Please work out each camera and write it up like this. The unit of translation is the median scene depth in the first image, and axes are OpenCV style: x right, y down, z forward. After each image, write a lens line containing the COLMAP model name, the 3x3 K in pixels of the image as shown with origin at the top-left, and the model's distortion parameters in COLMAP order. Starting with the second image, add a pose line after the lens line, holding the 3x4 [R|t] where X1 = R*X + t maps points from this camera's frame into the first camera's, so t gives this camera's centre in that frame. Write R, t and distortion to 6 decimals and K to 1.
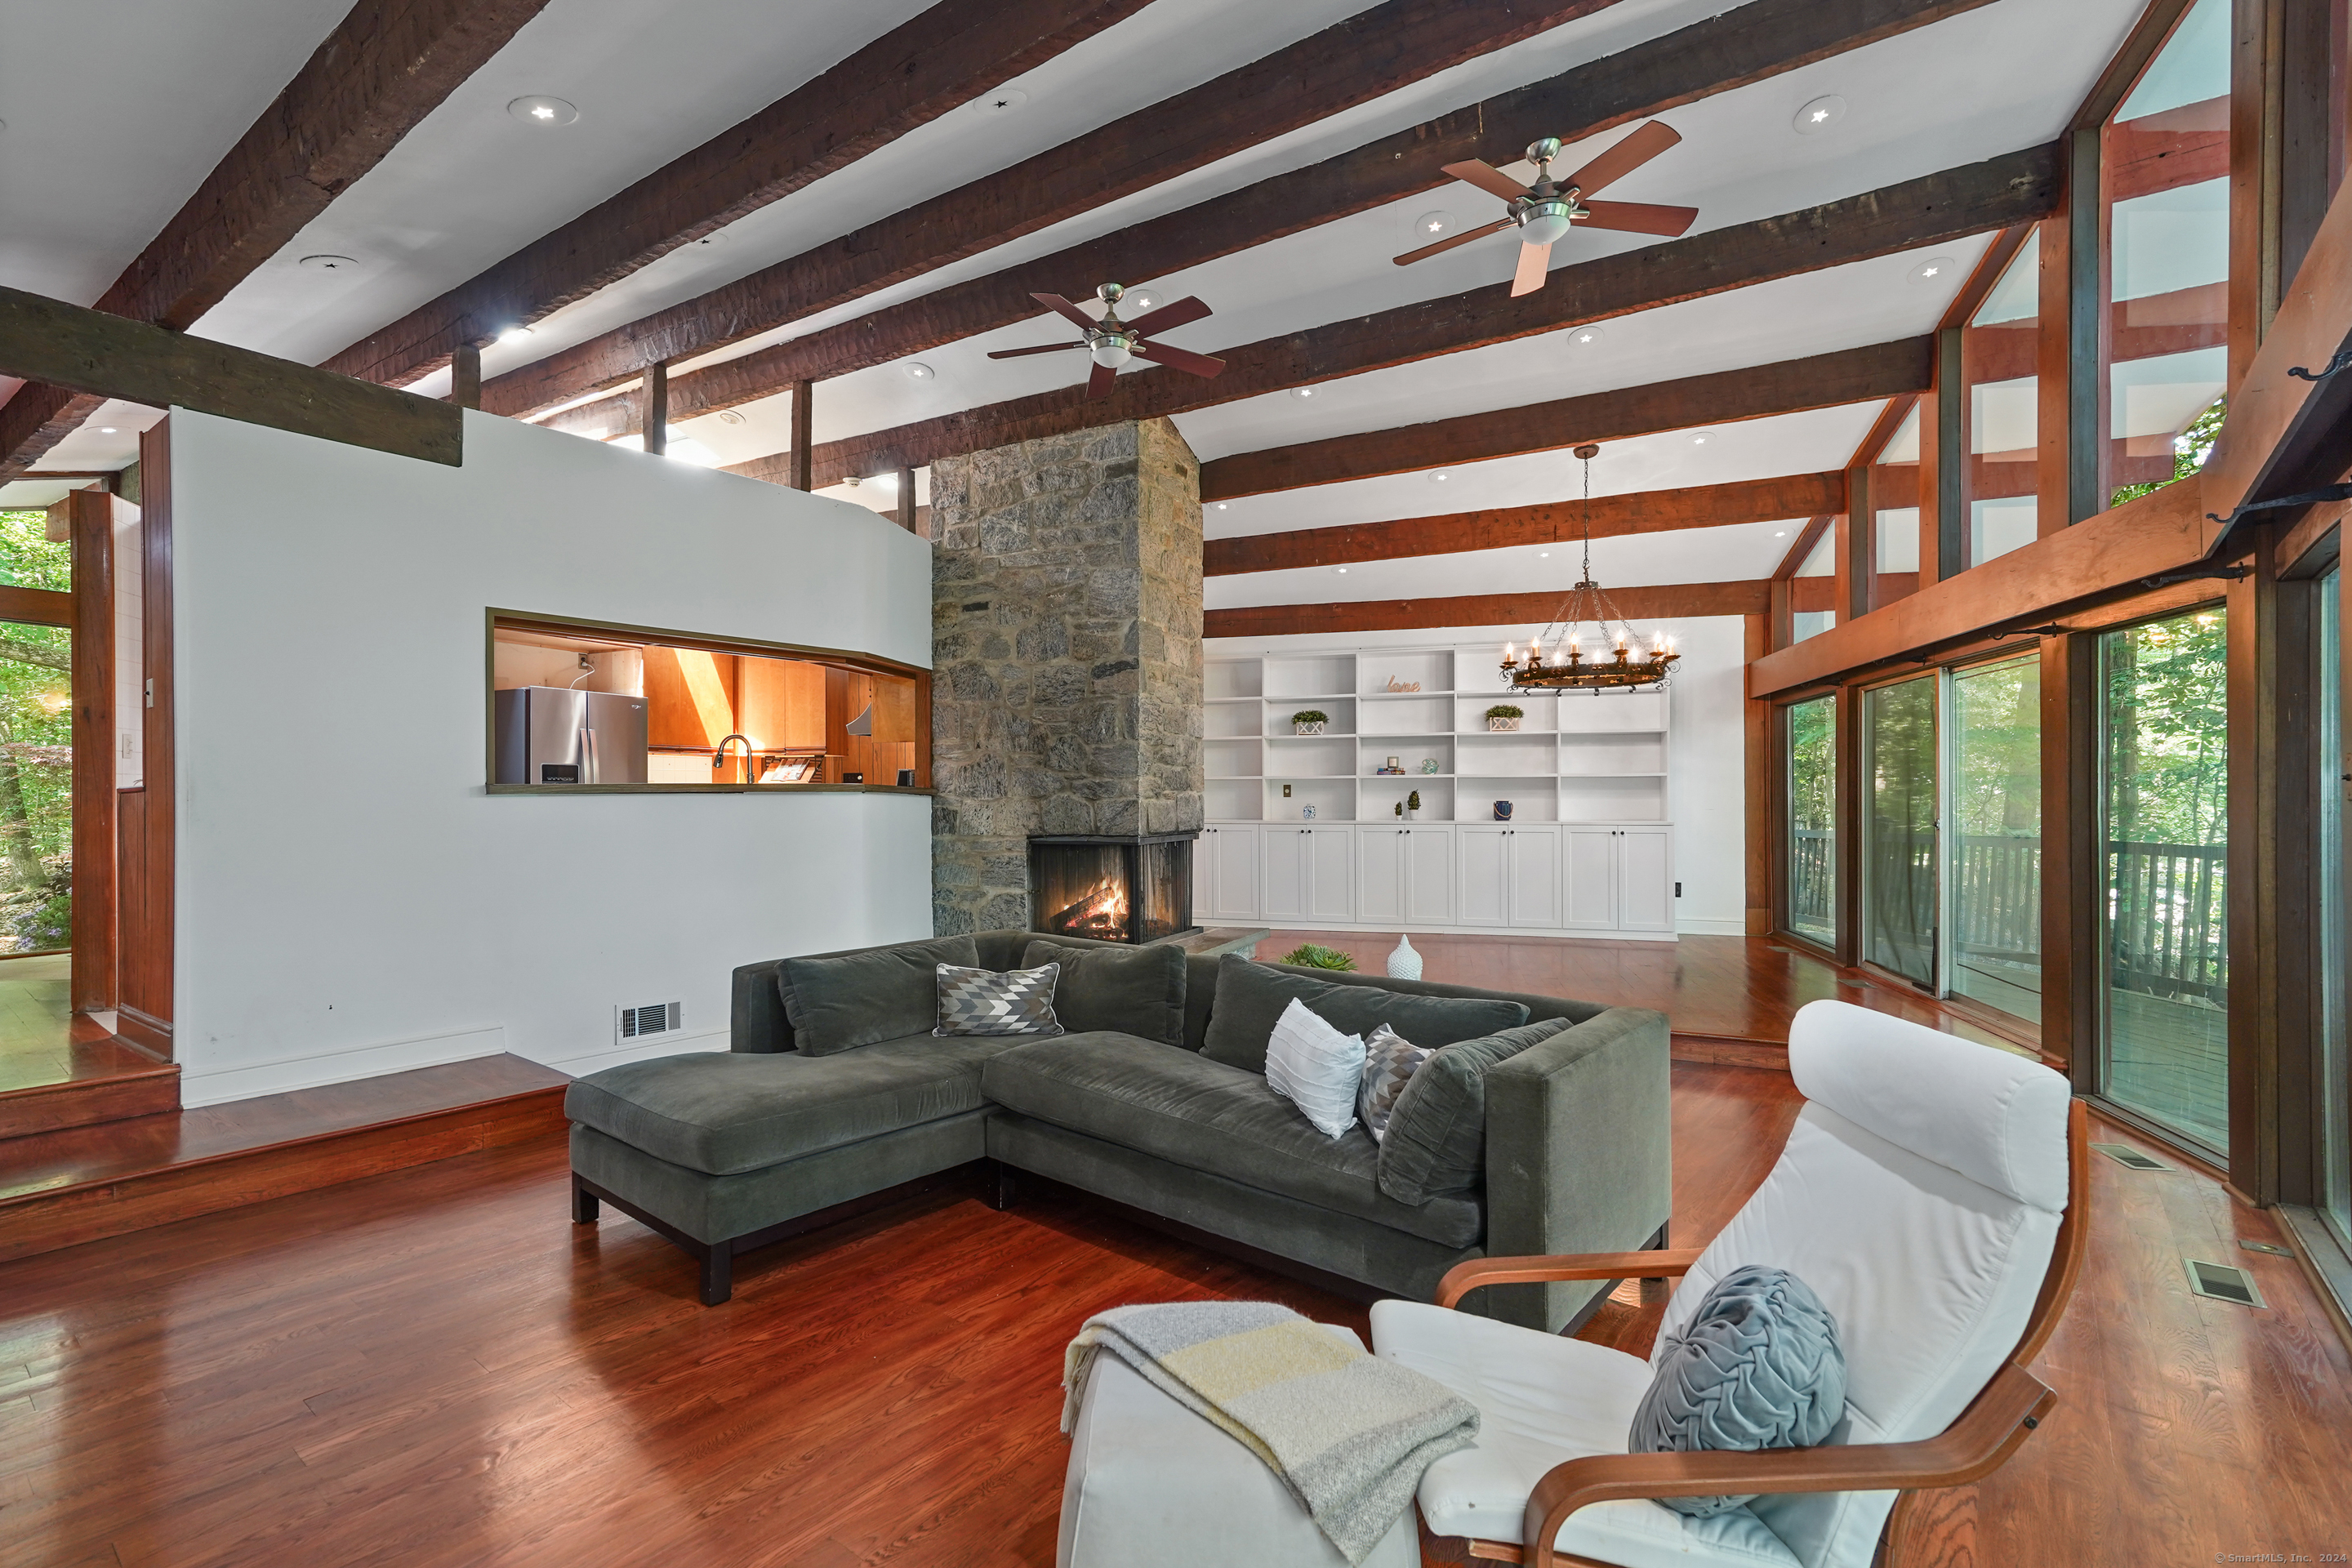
lens RADIAL K [[1070.2, 0, 1175.4], [0, 1070.2, 805.4], [0, 0, 1]] dist [0.015750, 0.001035]
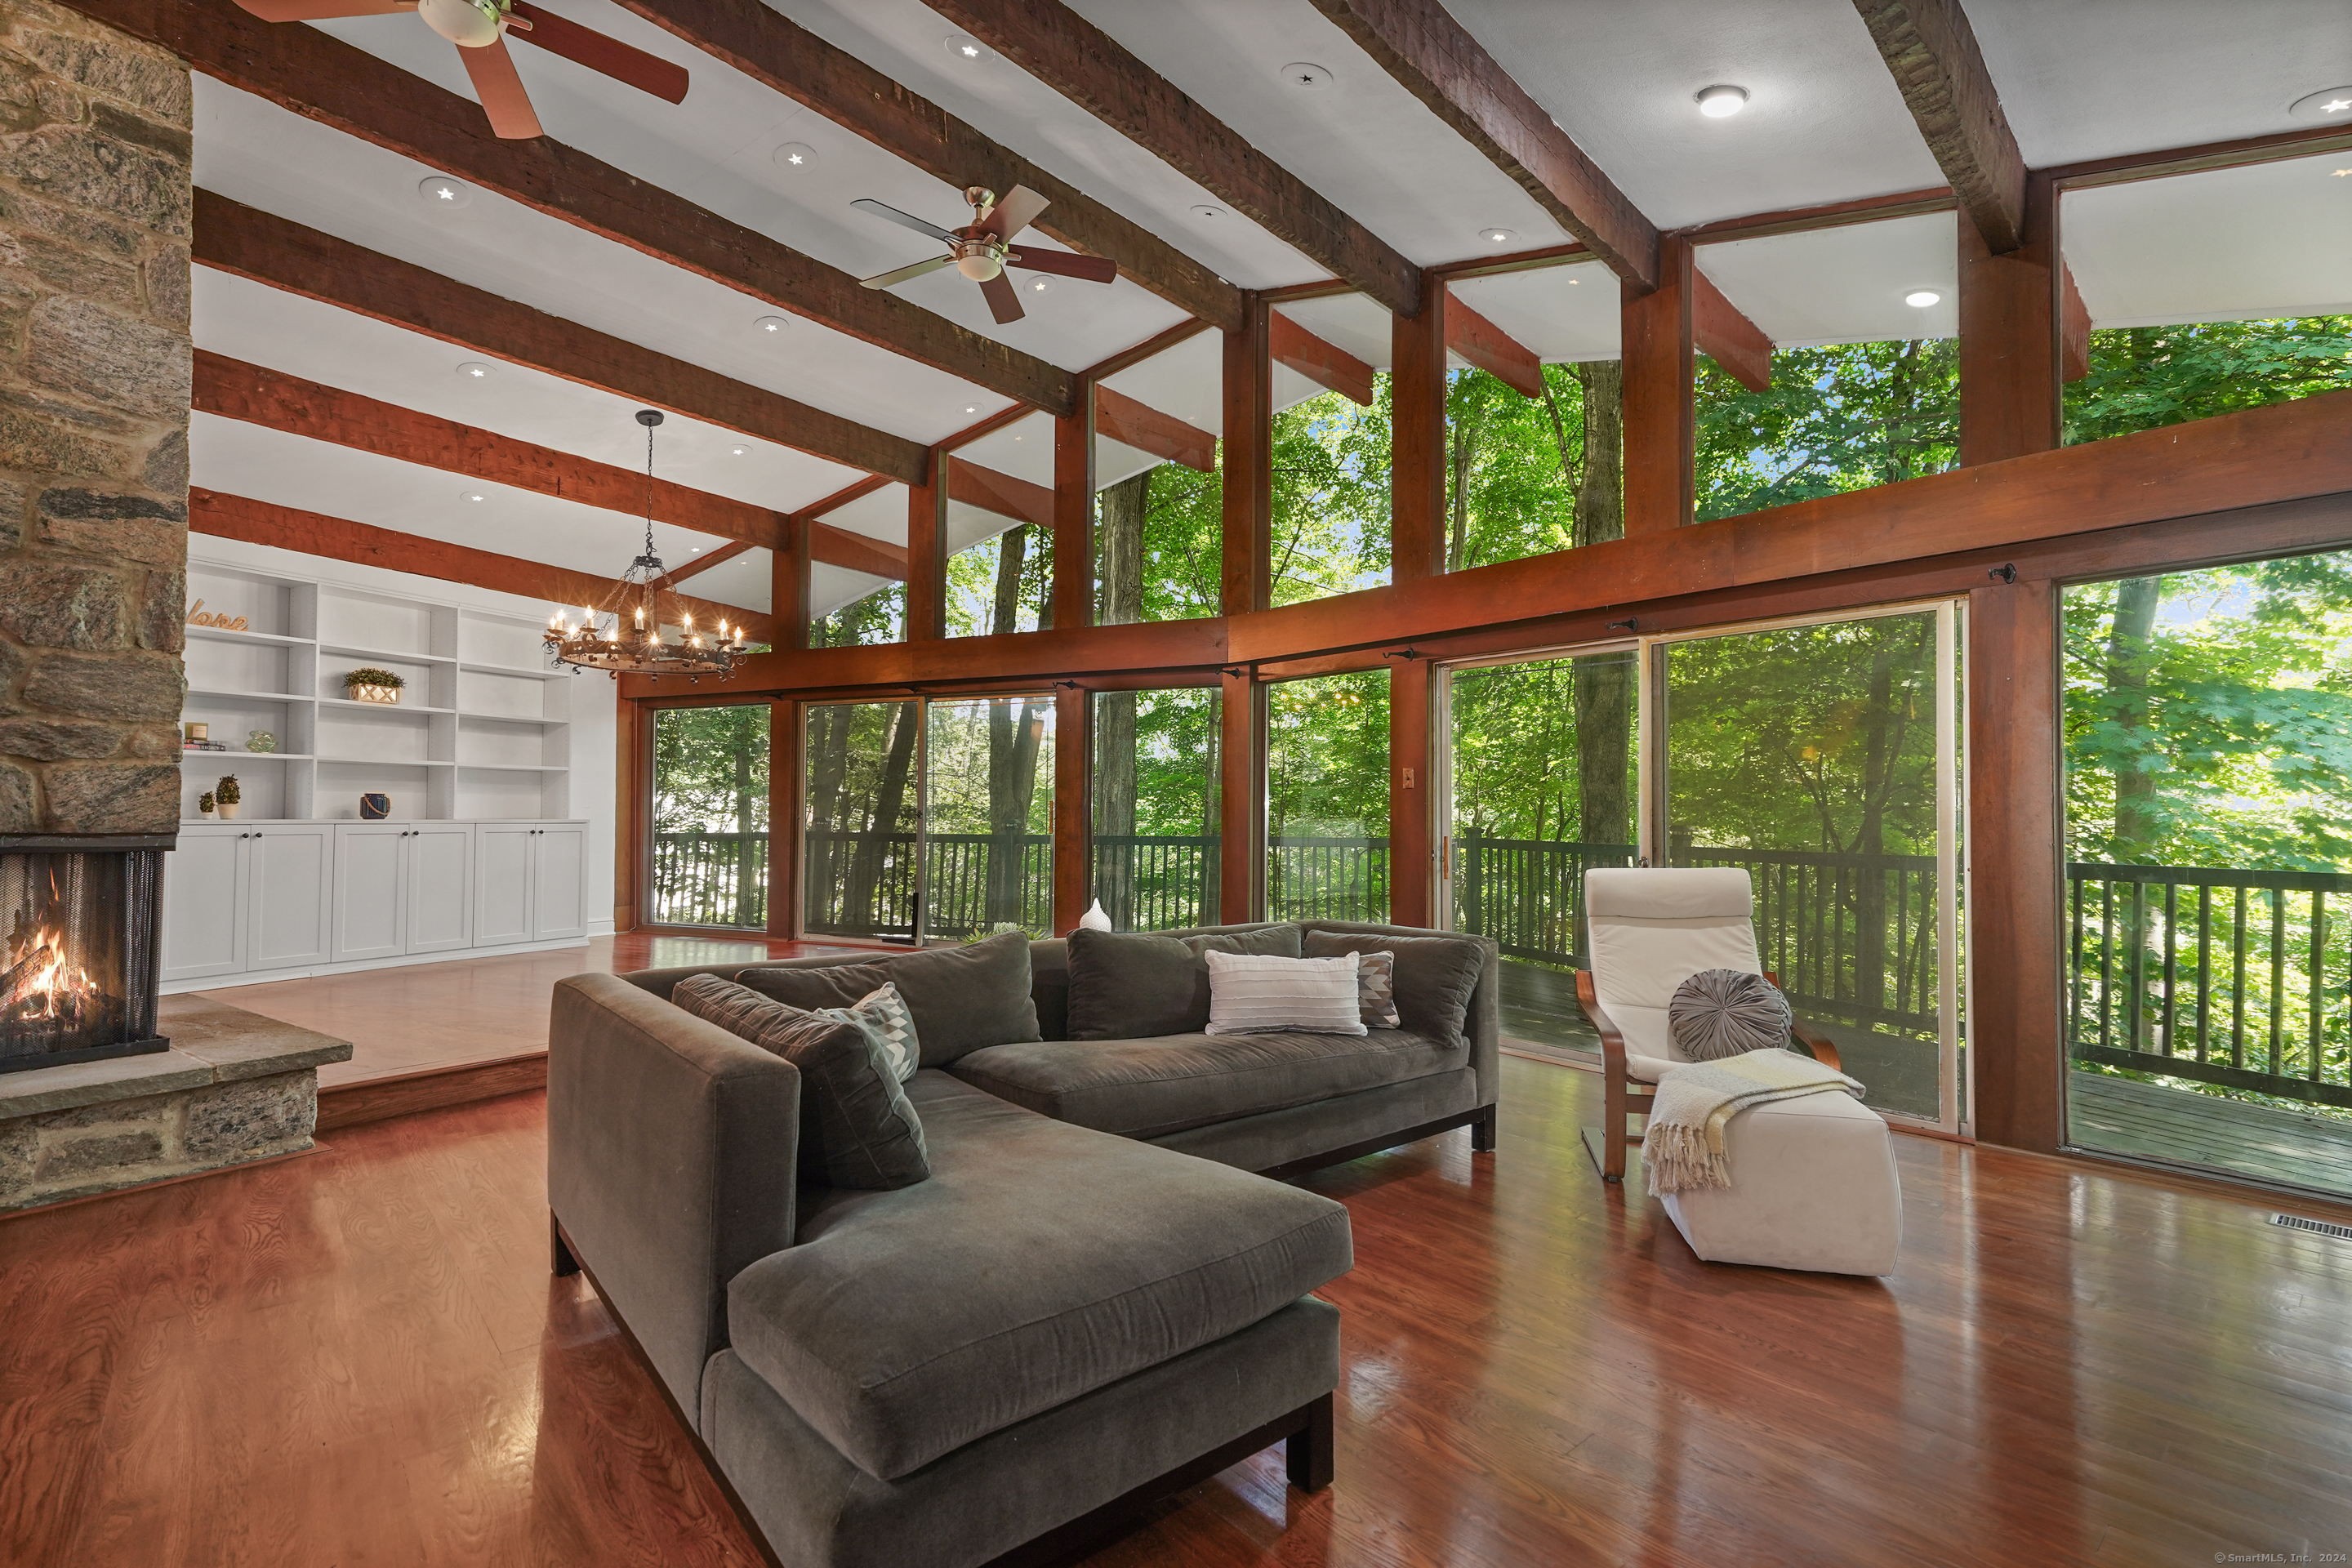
lens RADIAL K [[1070.2, 0, 1175.4], [0, 1070.2, 805.4], [0, 0, 1]] dist [0.015750, 0.001035]
pose [[0.161444, 0.012941, 0.986797, -0.452872], [0.006969, 0.999874, -0.014252, 0.023788], [-0.986857, 0.009178, 0.161333, 0.388076]]
